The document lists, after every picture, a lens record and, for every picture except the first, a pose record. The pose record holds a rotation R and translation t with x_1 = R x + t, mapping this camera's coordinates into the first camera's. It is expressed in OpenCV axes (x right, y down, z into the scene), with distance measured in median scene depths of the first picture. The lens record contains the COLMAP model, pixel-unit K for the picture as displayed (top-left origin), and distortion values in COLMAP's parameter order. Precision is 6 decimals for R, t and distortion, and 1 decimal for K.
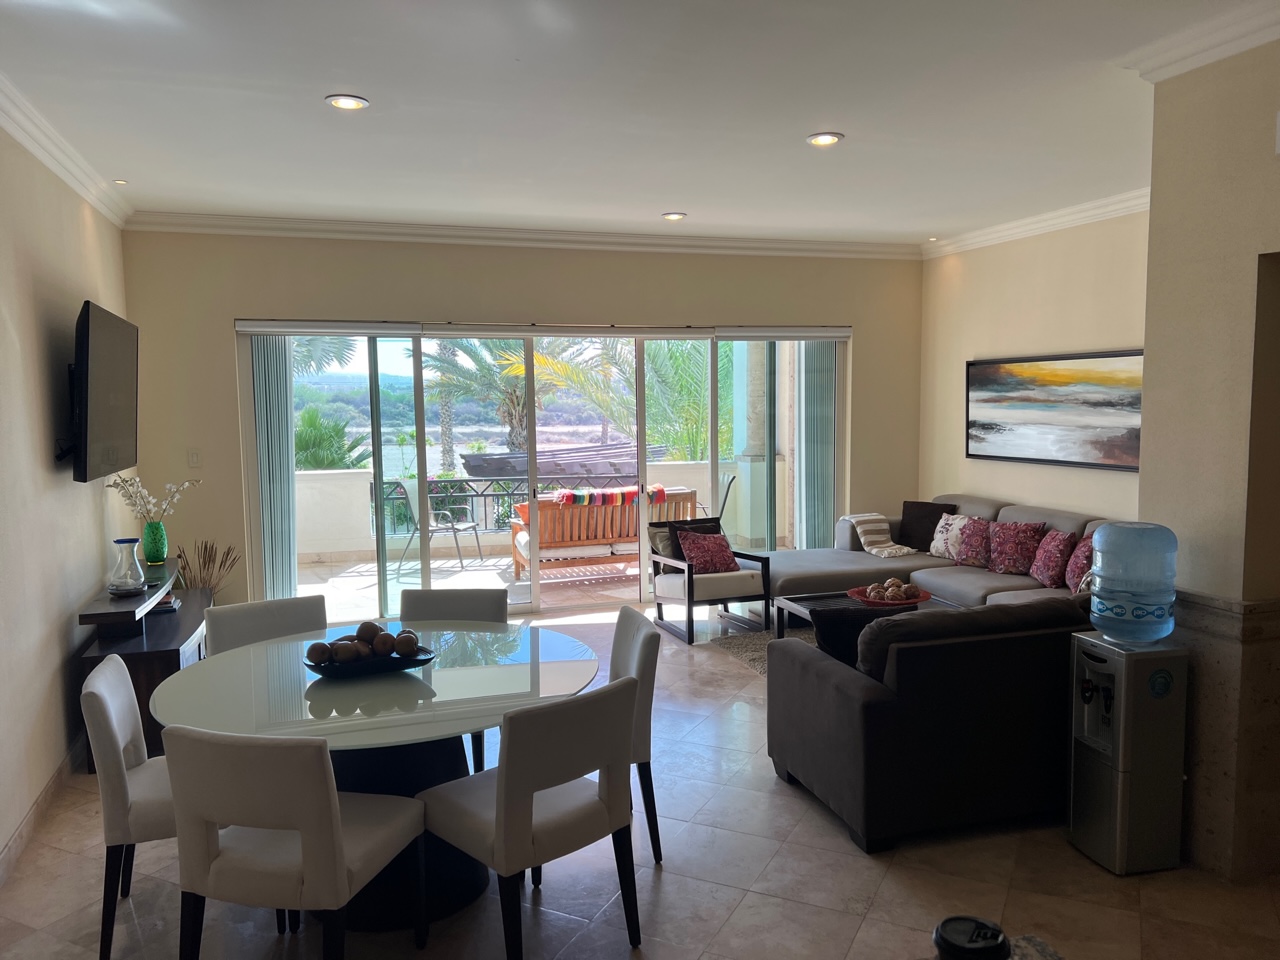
lens RADIAL K [[970.8, 0, 644.8], [0, 970.8, 473.8], [0, 0, 1]] dist [0.059906, -0.060569]
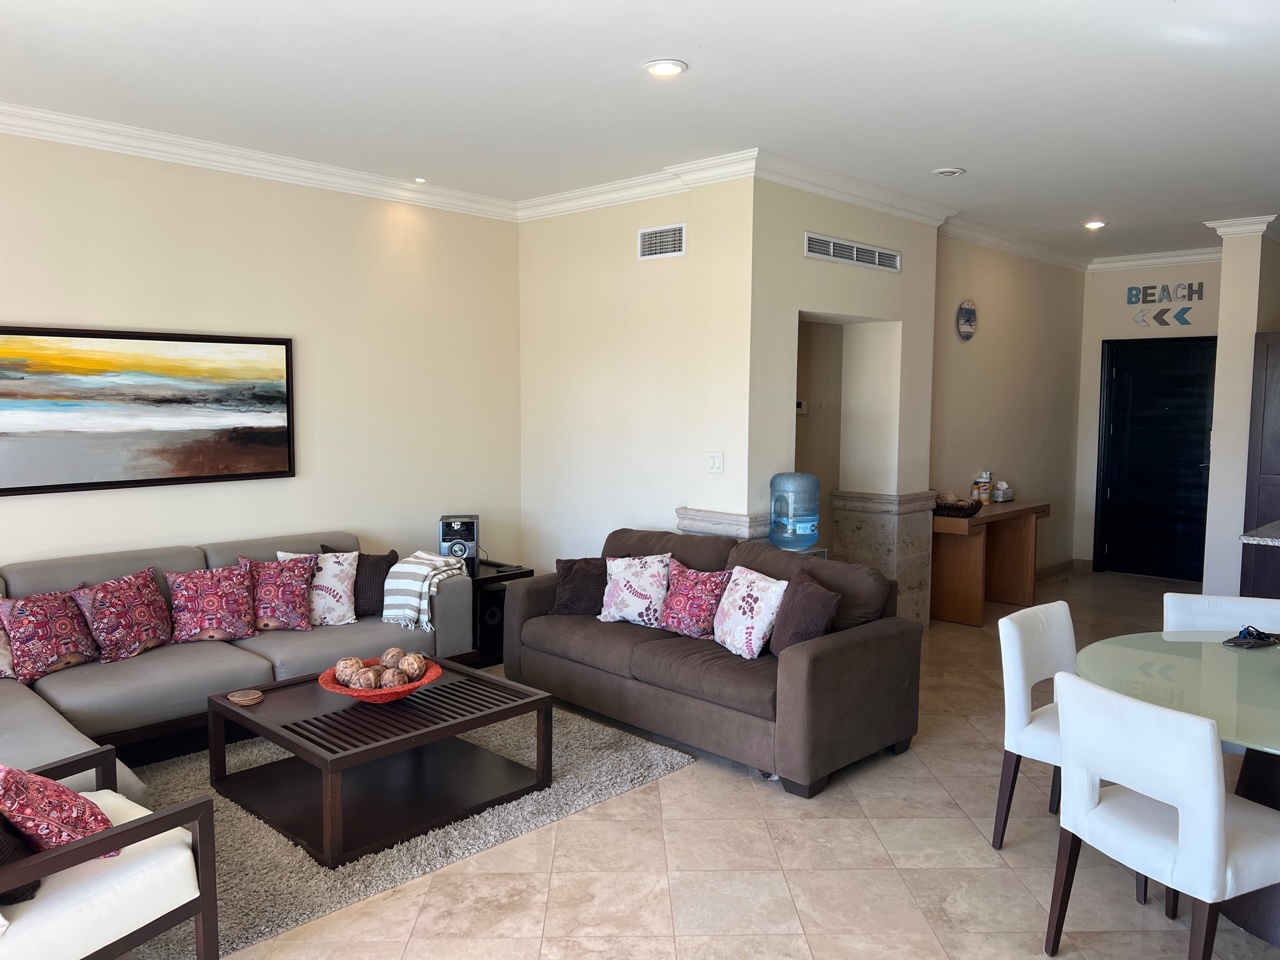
lens RADIAL K [[970.8, 0, 644.8], [0, 970.8, 473.8], [0, 0, 1]] dist [0.059906, -0.060569]
pose [[-0.461248, -0.065161, 0.884875, -0.399034], [0.073568, 0.991057, 0.111328, -0.073536], [-0.884216, 0.116448, -0.452330, 1.041100]]
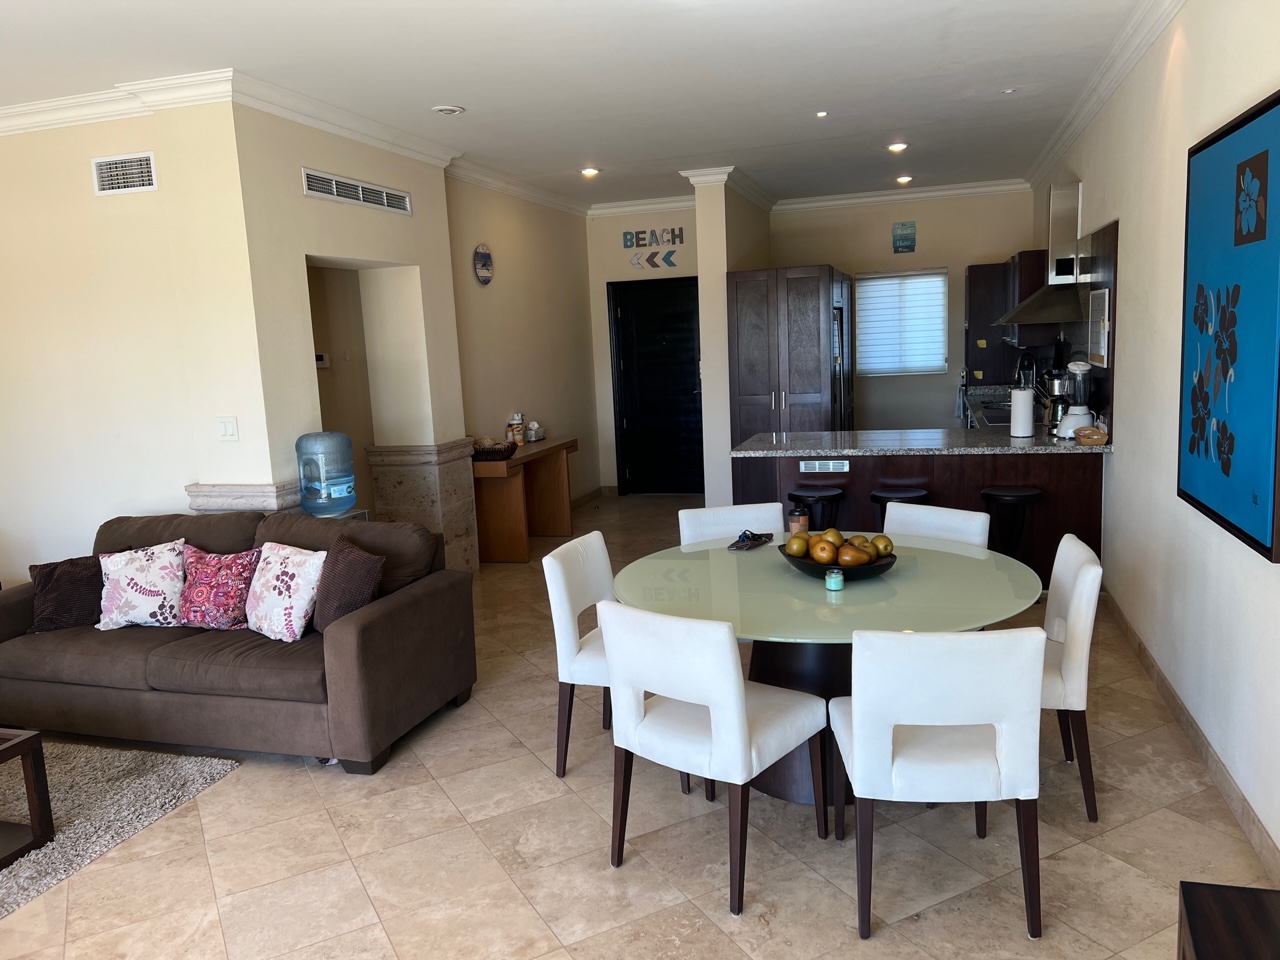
lens RADIAL K [[970.8, 0, 644.8], [0, 970.8, 473.8], [0, 0, 1]] dist [0.059906, -0.060569]
pose [[-0.812053, -0.034514, 0.582562, -0.384107], [0.105029, 0.973306, 0.204068, -0.071989], [-0.574054, 0.226900, -0.786752, 1.024199]]
